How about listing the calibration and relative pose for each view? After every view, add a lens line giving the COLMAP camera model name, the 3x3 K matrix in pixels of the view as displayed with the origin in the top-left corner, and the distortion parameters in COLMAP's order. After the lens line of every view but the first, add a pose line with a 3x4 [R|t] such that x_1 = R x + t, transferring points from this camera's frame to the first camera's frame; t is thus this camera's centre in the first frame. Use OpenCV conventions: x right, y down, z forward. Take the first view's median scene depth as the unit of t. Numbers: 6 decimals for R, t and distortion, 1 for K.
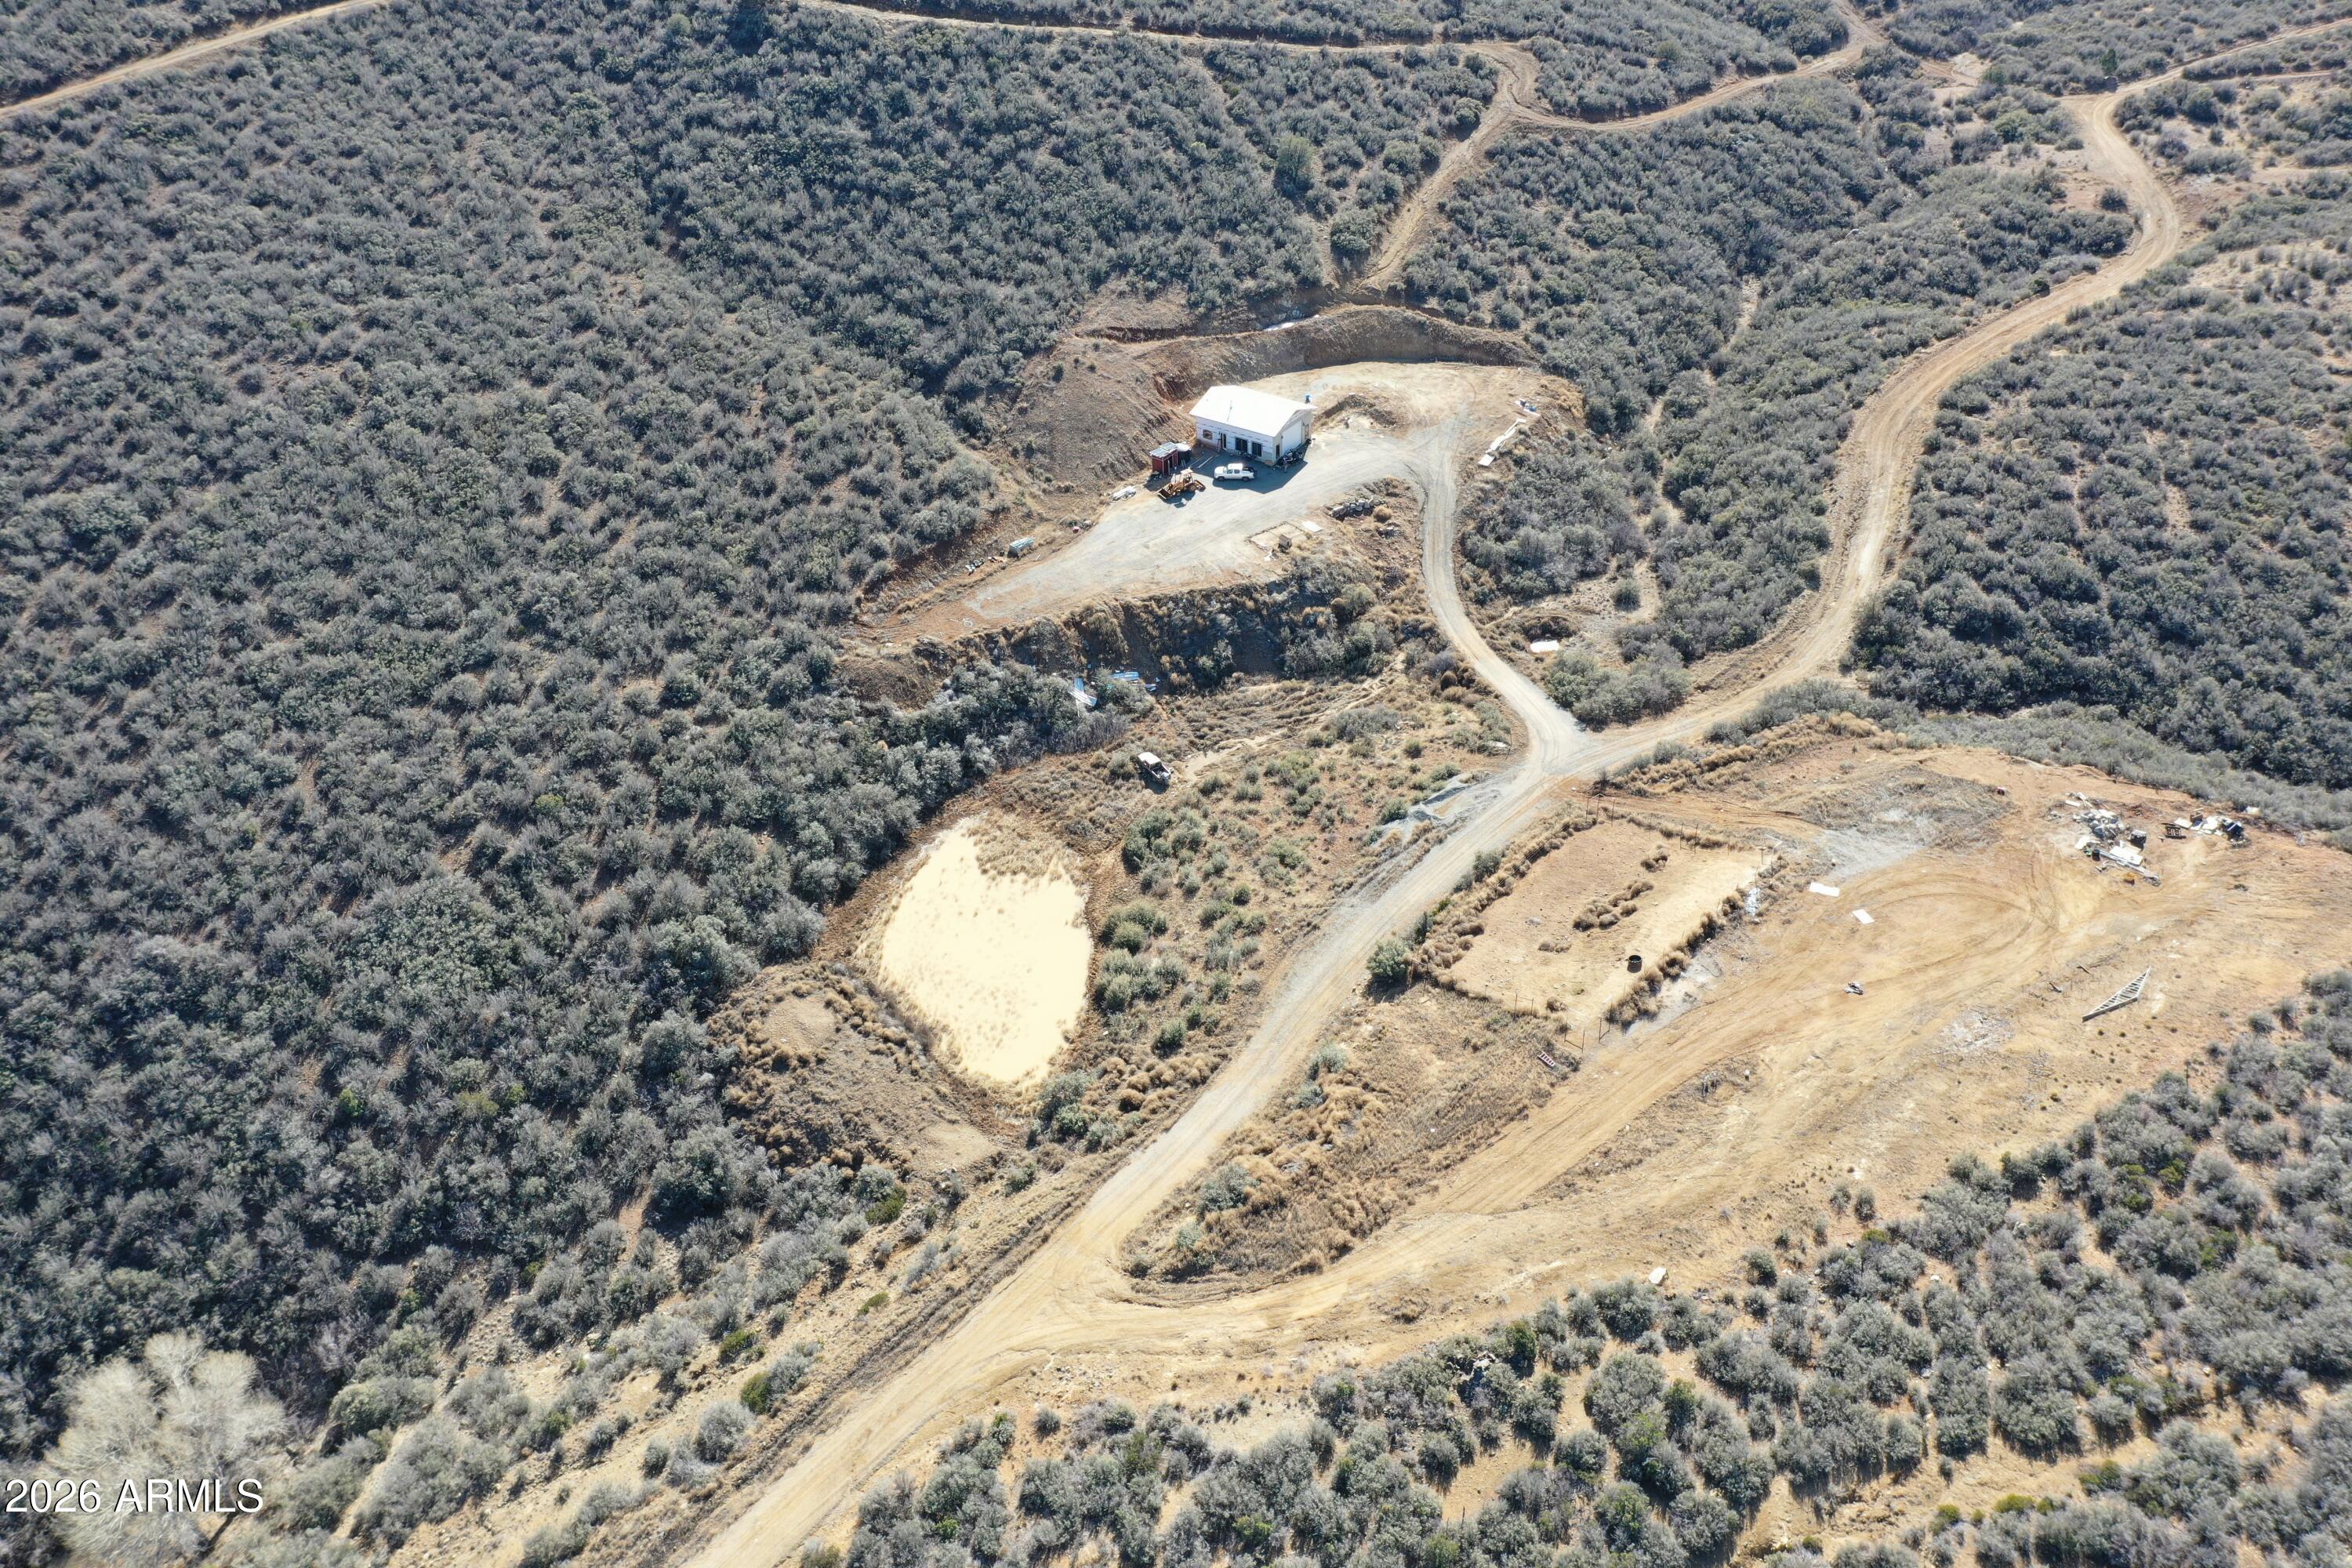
lens RADIAL K [[1846.2, 0, 1168.1], [0, 1846.2, 779.6], [0, 0, 1]] dist [-0.006048, 0.002998]
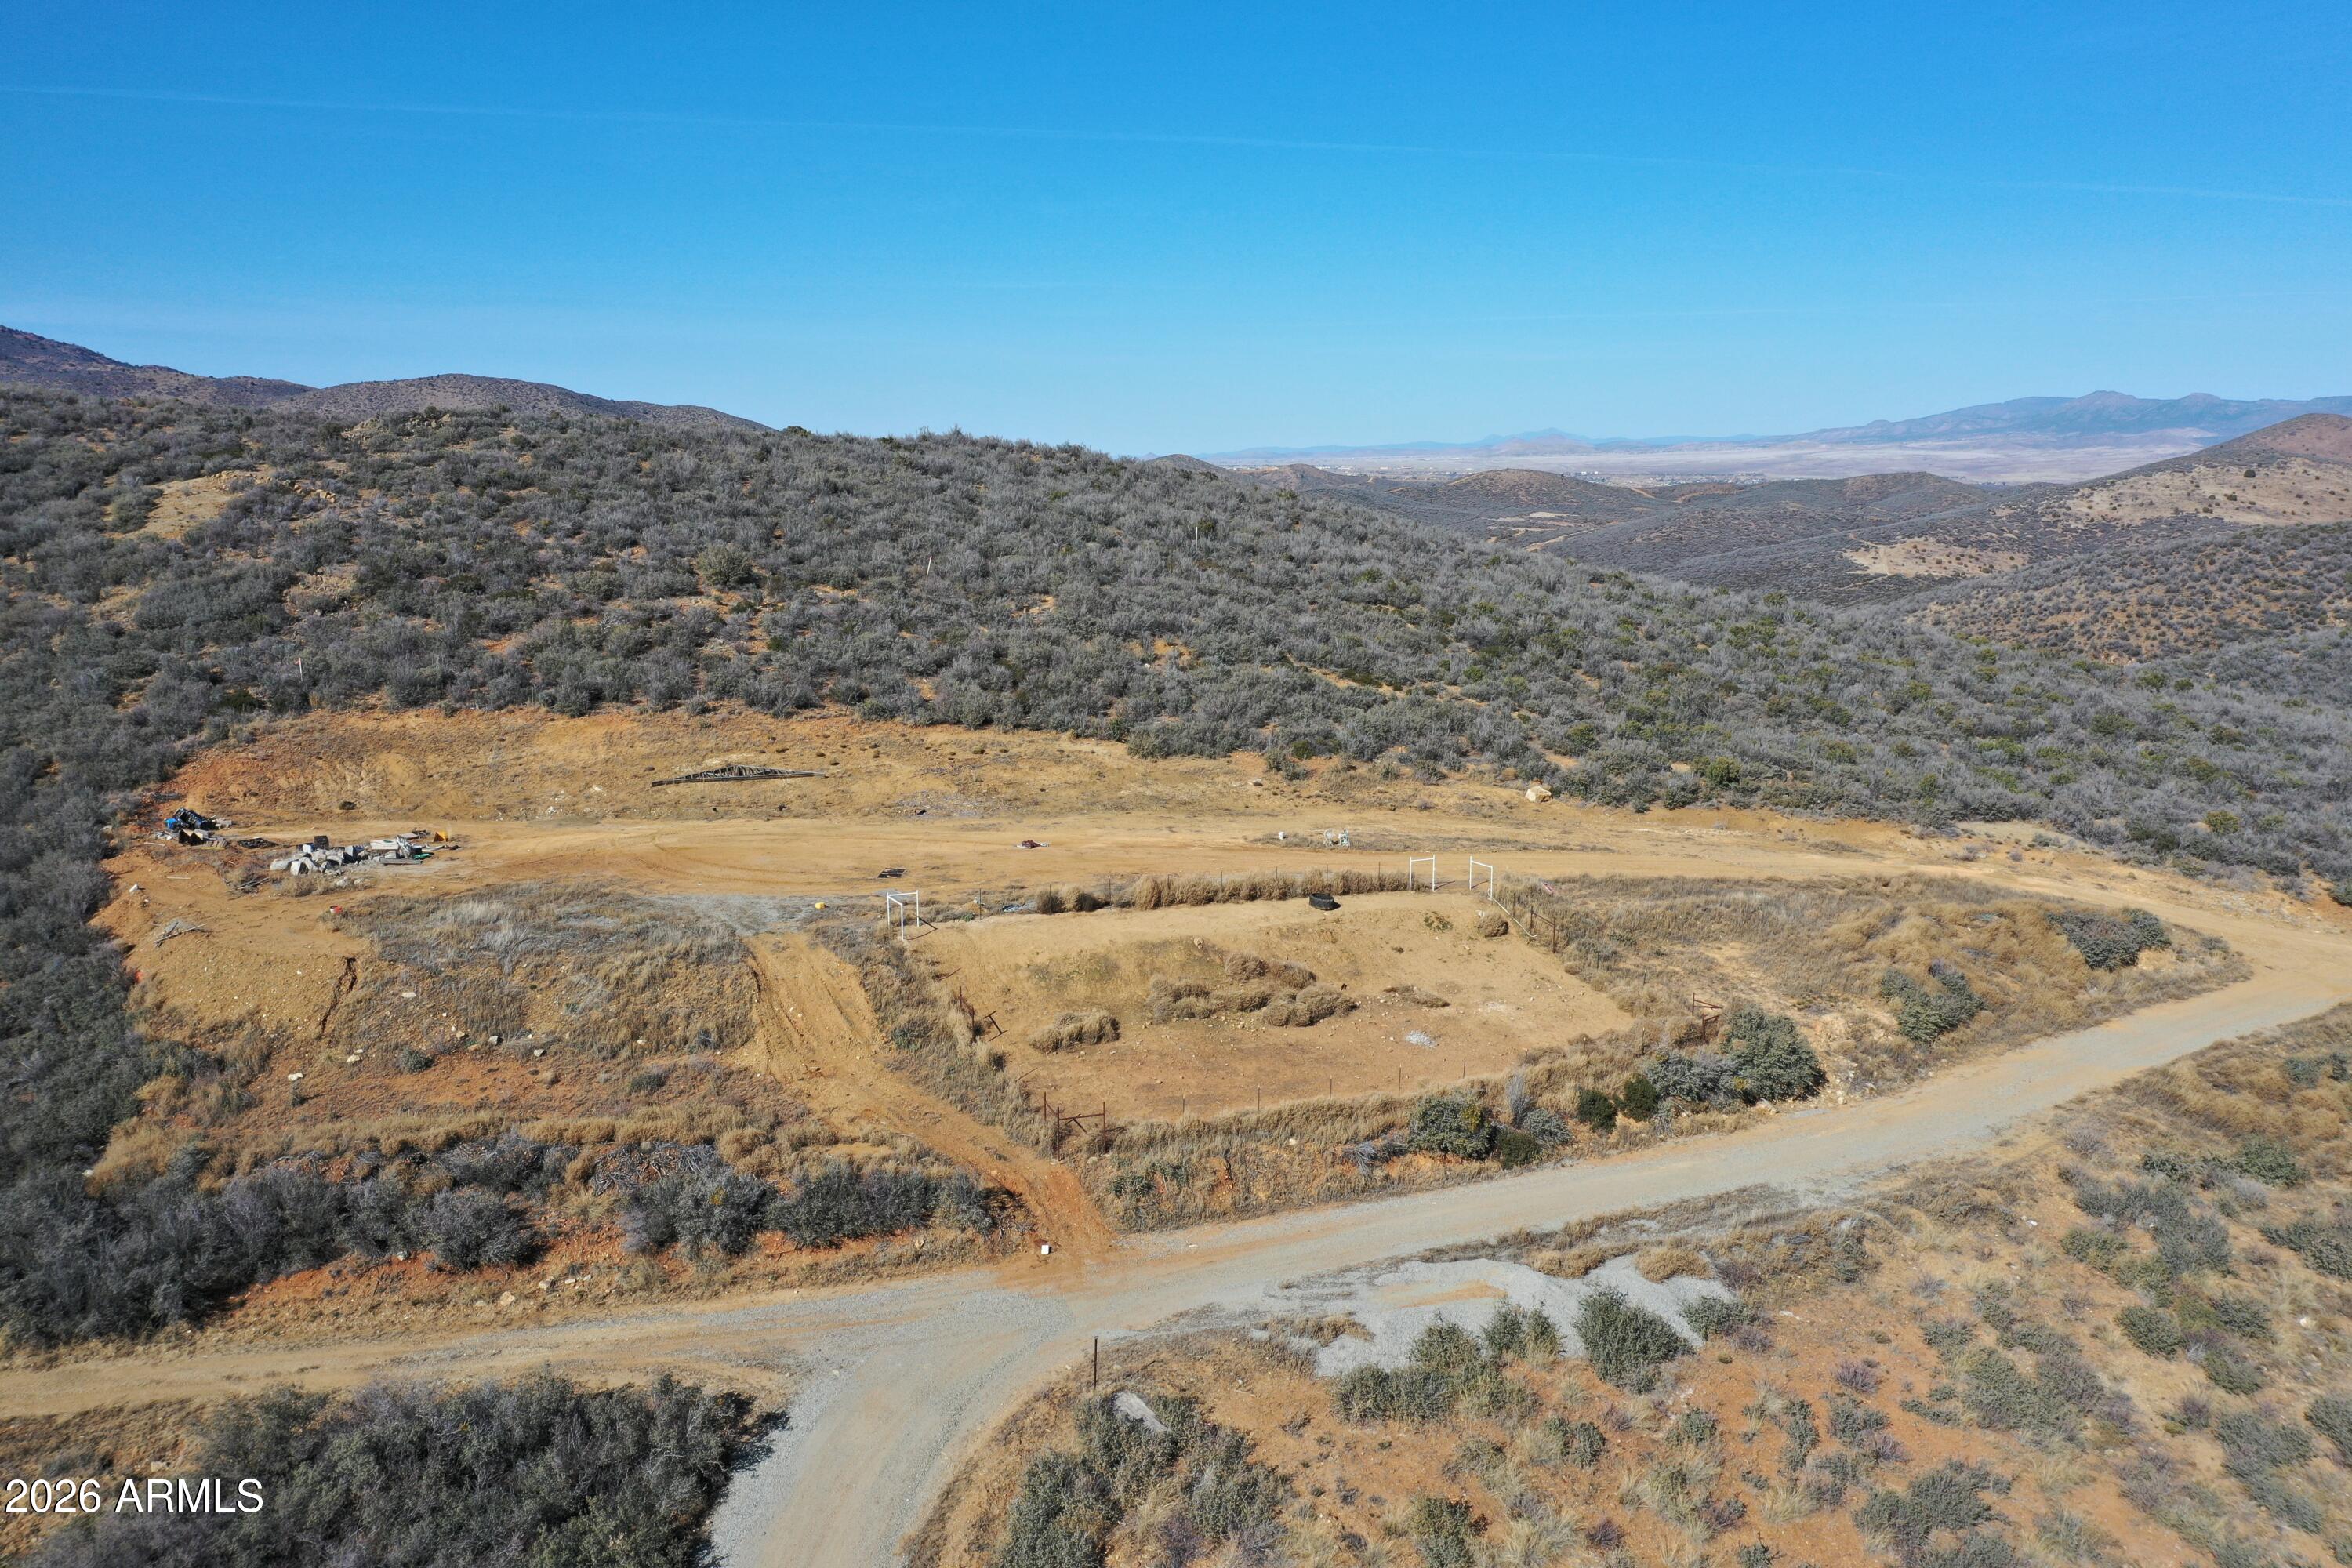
lens RADIAL K [[1846.2, 0, 1169.2], [0, 1846.2, 788.1], [0, 0, 1]] dist [-0.006048, 0.002998]
pose [[-0.939439, -0.021809, 0.342022, 0.080905], [0.228967, 0.702629, 0.673711, -0.232228], [-0.255008, 0.711222, -0.655084, 1.014360]]
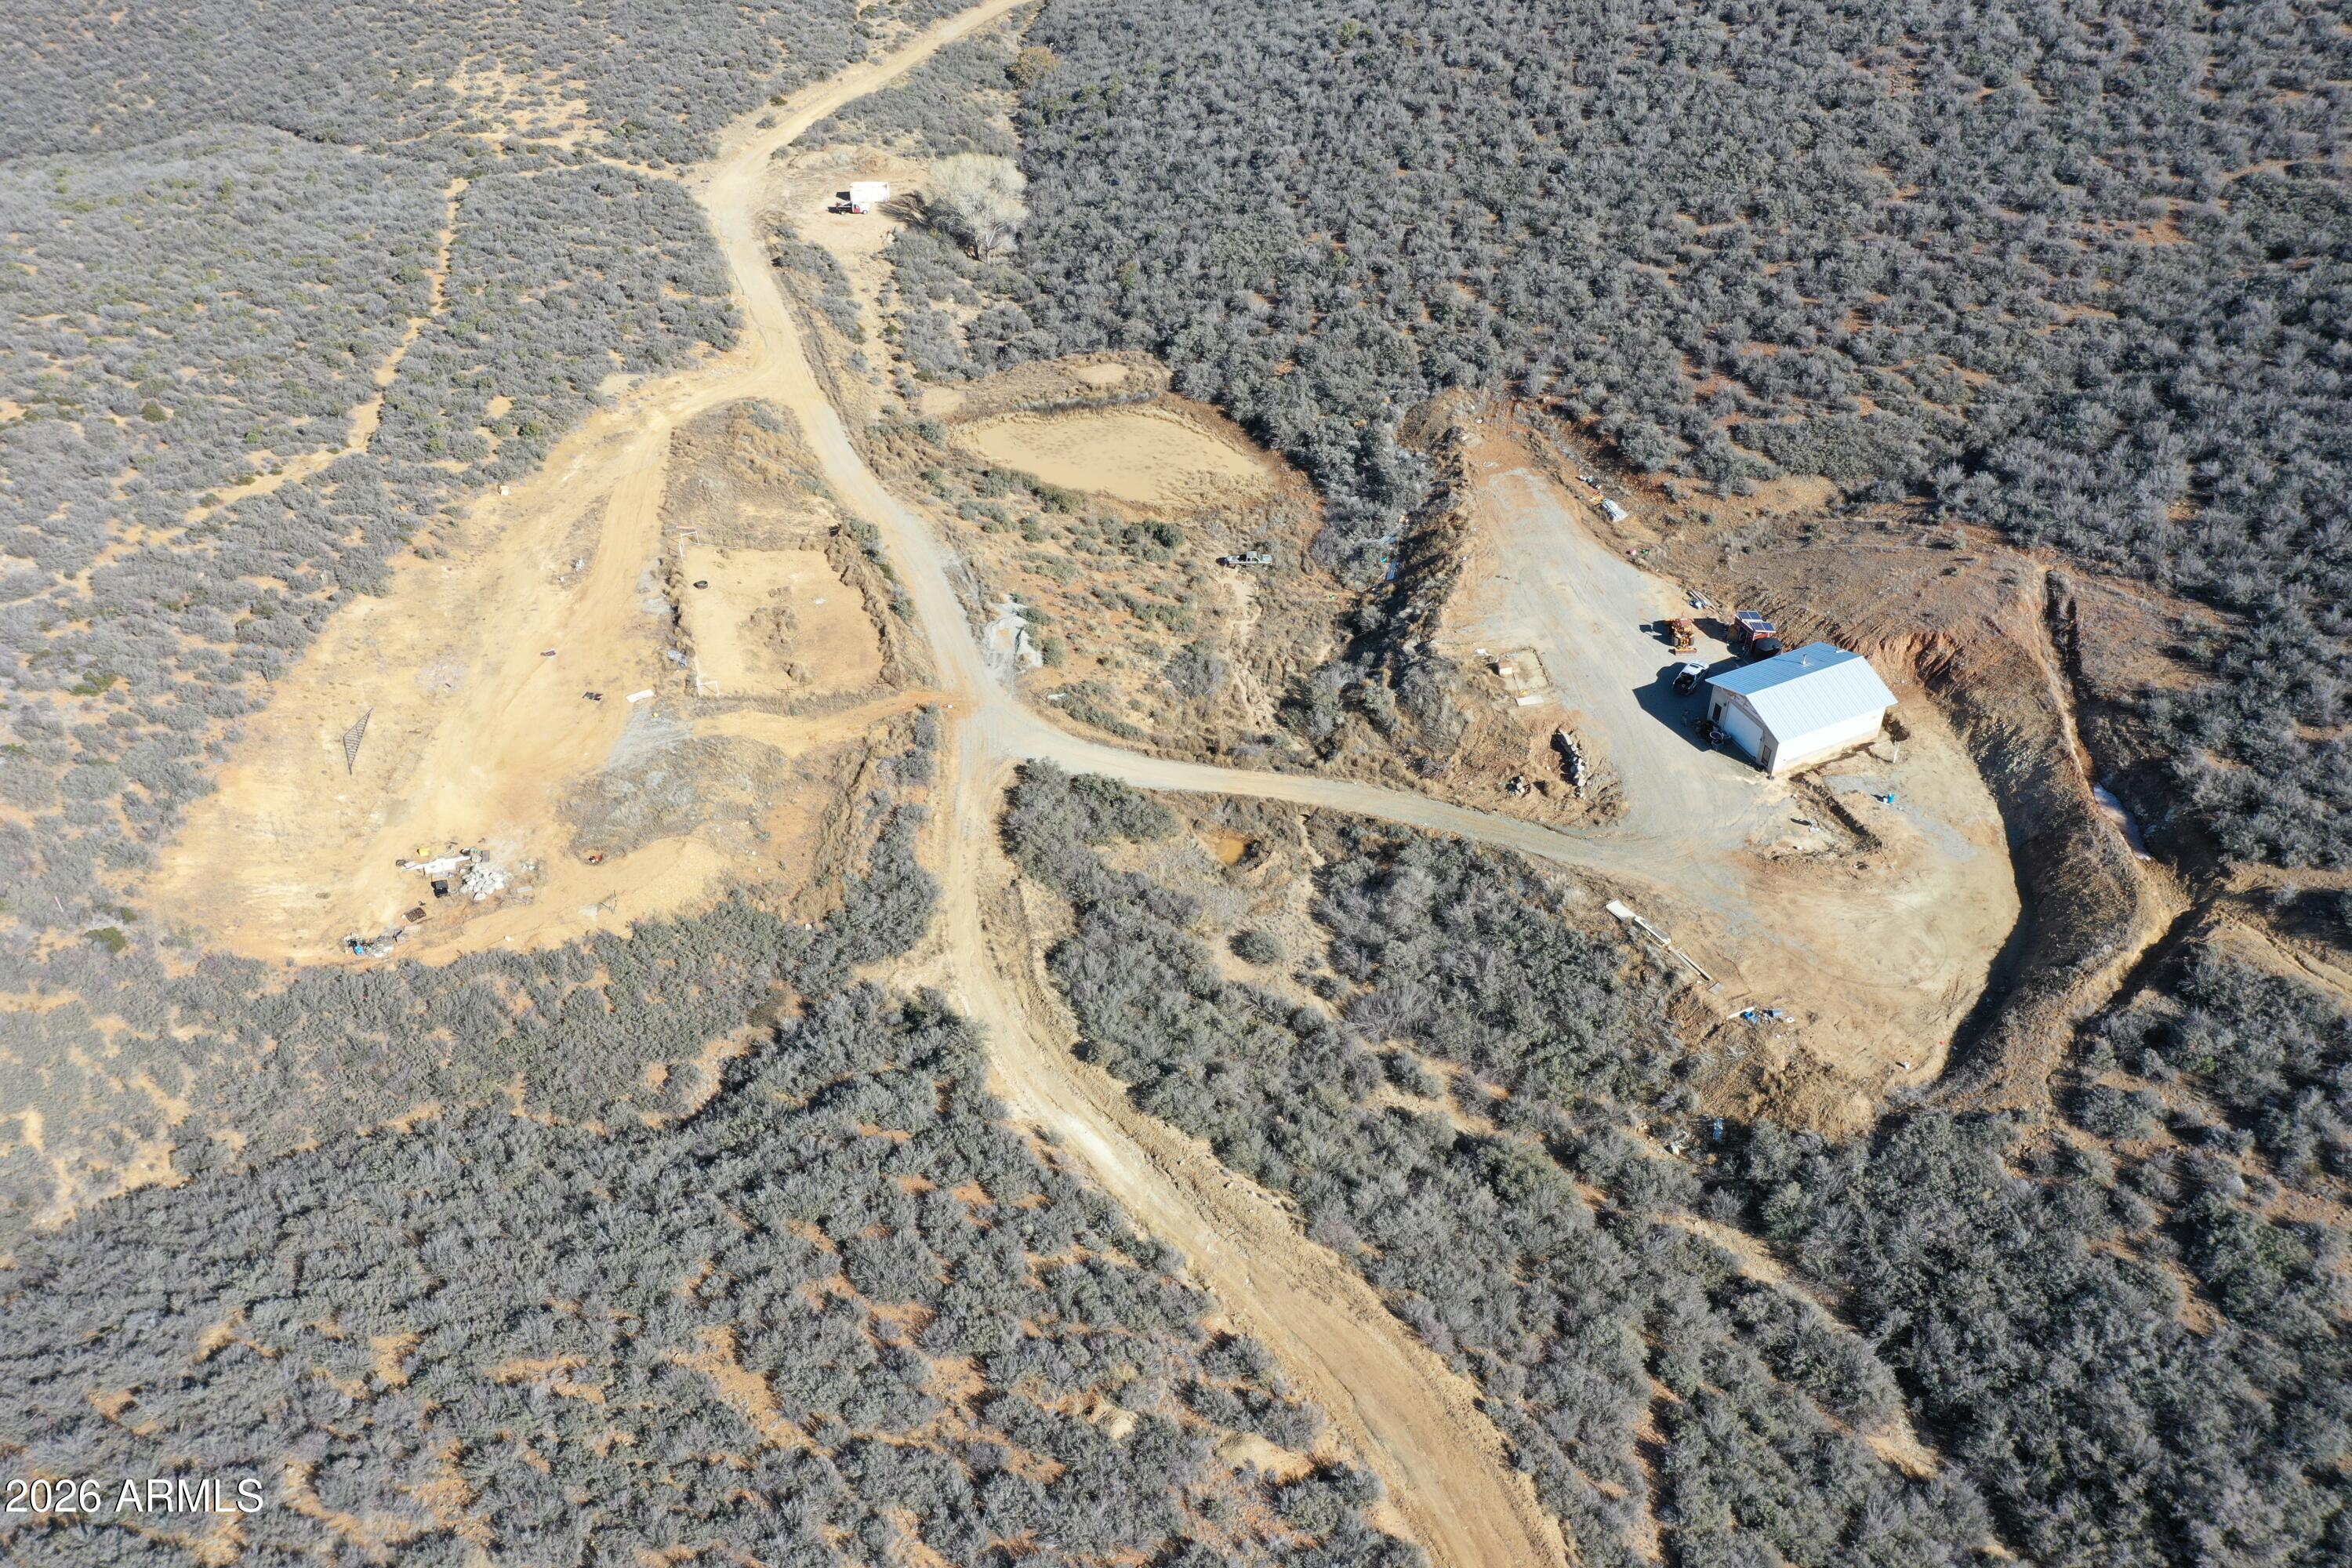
lens RADIAL K [[1846.2, 0, 1181.0], [0, 1846.2, 784.1], [0, 0, 1]] dist [-0.006048, 0.002998]
pose [[-0.483142, 0.590795, -0.646170, 0.723613], [-0.482205, 0.436454, 0.759596, -0.690929], [0.730789, 0.678579, 0.074015, 0.924208]]
